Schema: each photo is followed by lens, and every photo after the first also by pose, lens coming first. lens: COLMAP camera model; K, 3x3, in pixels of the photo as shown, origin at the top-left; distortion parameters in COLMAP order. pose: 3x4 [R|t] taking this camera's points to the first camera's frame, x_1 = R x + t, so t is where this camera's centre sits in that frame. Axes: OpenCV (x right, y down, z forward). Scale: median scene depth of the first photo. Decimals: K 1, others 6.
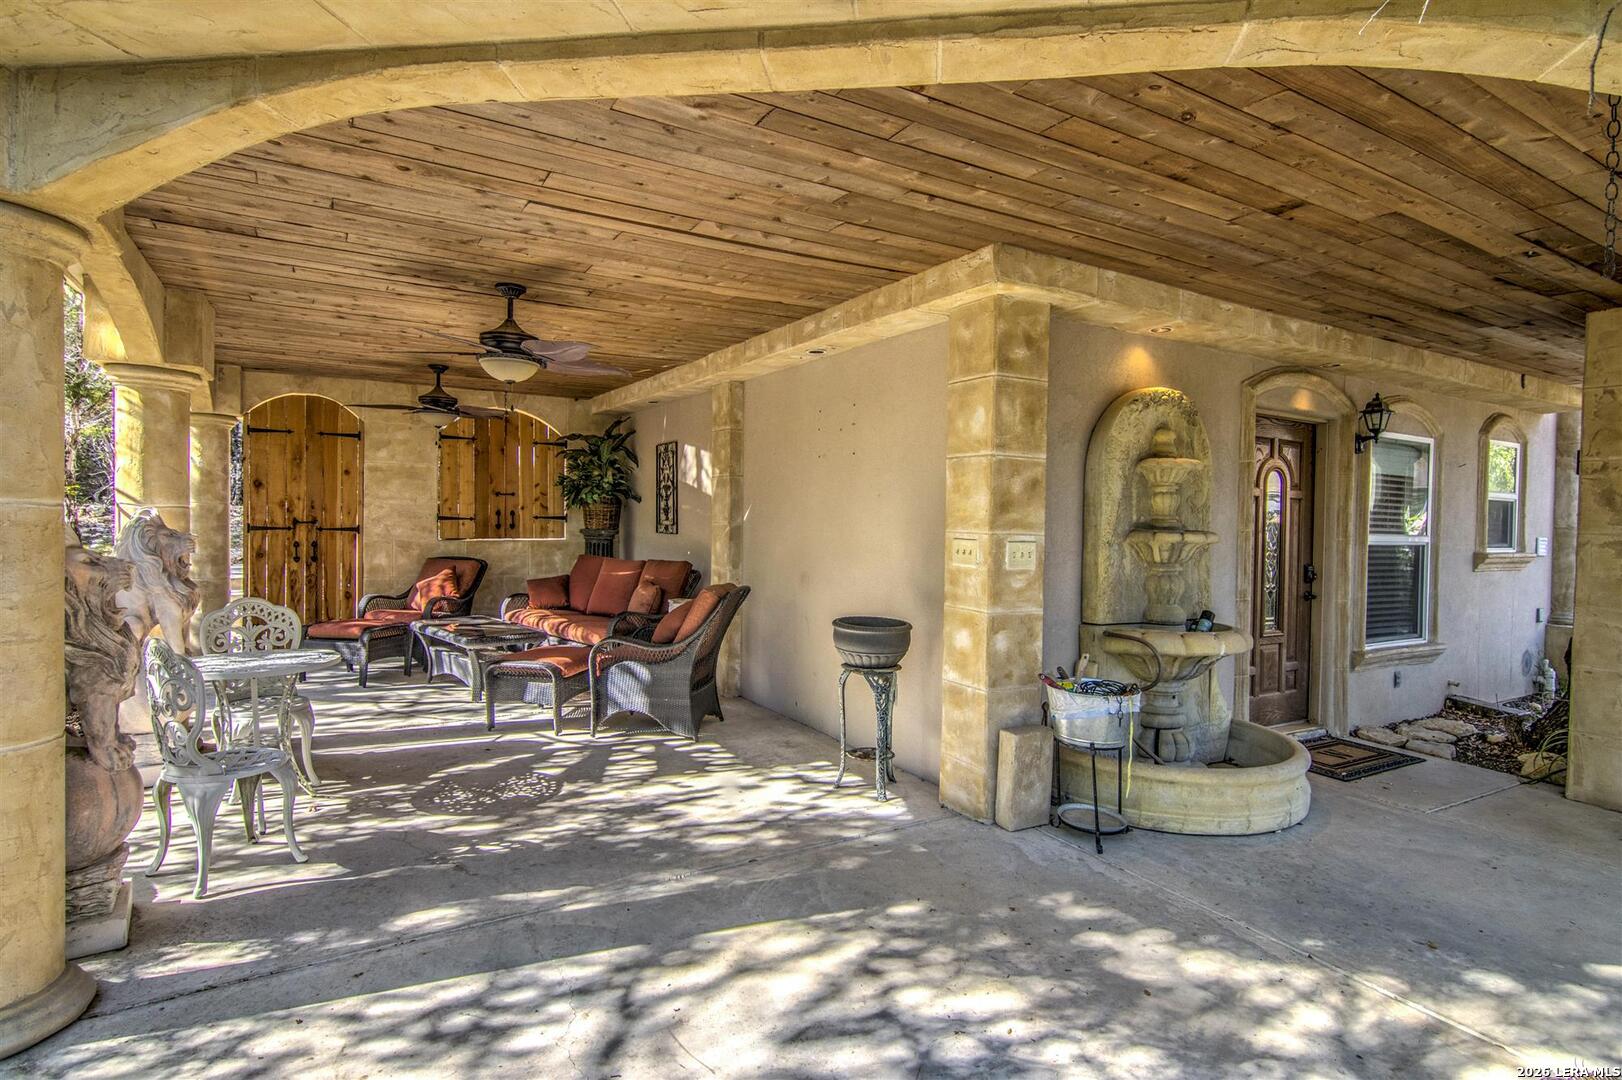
lens RADIAL K [[937.6, 0, 811.6], [0, 937.6, 539.7], [0, 0, 1]] dist [-0.005081, 0.000804]
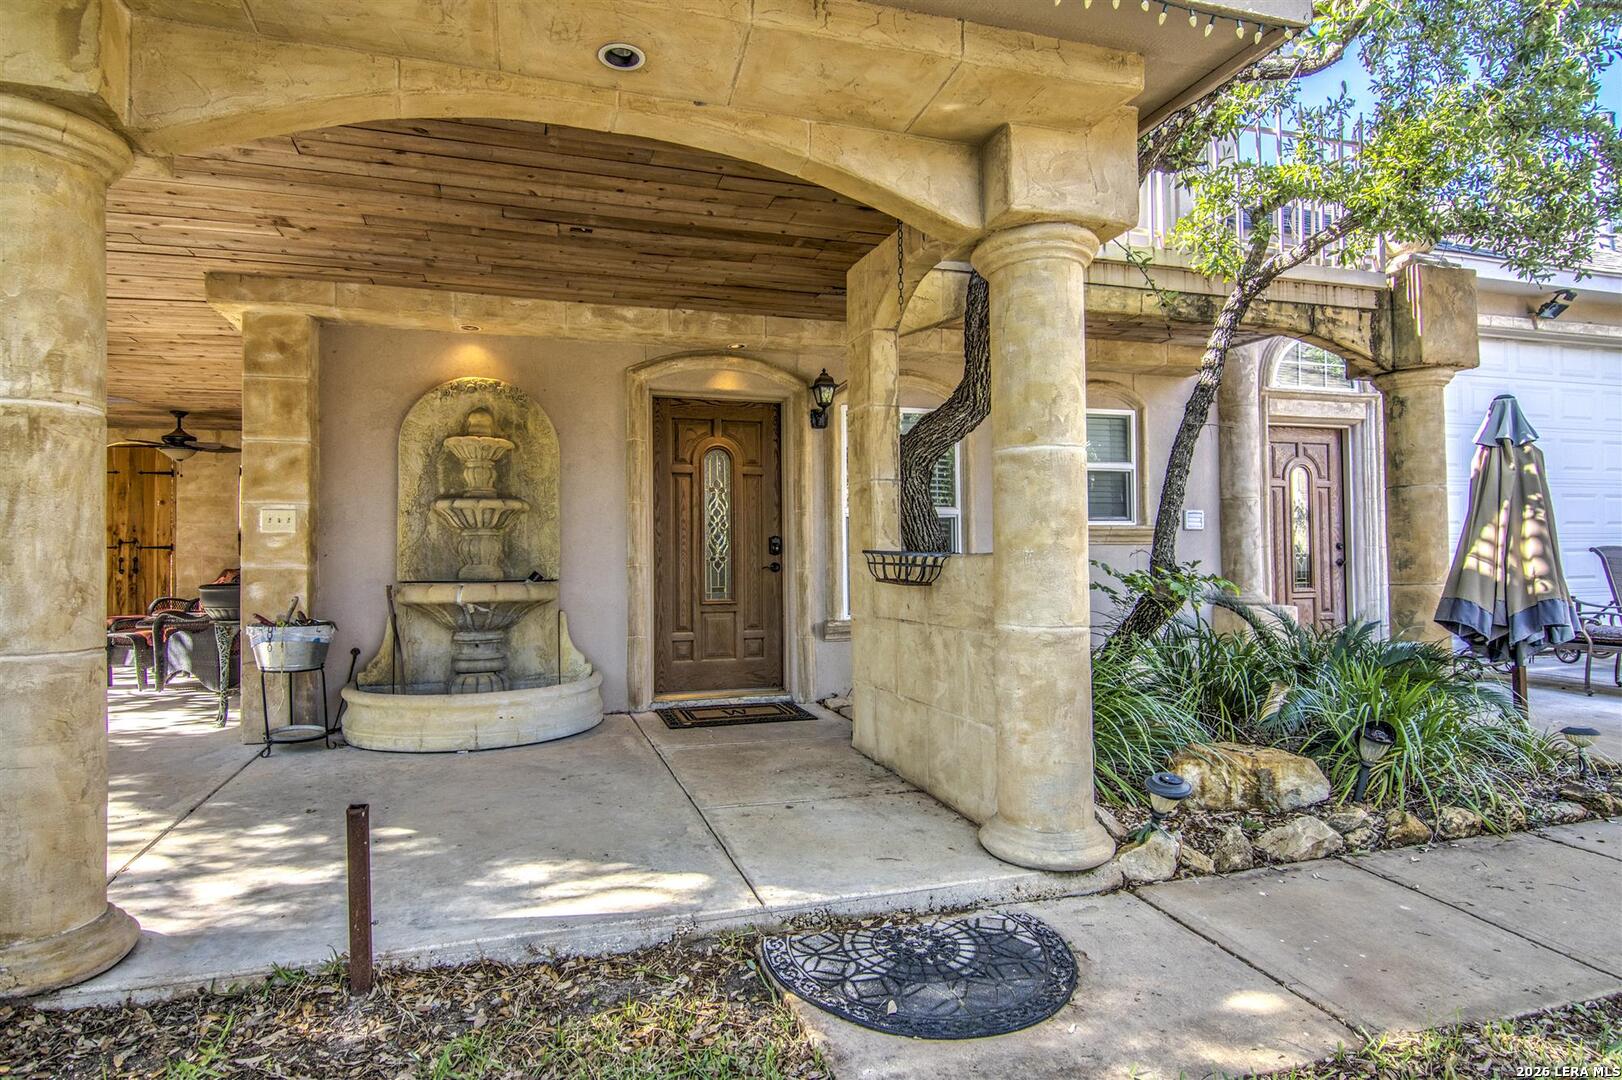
lens RADIAL K [[937.6, 0, 795.4], [0, 937.6, 538.3], [0, 0, 1]] dist [-0.005081, 0.000804]
pose [[0.969235, -0.039588, -0.242933, 0.896640], [0.027608, 0.998238, -0.052520, 0.093404], [0.244584, 0.044198, 0.968620, -0.011282]]
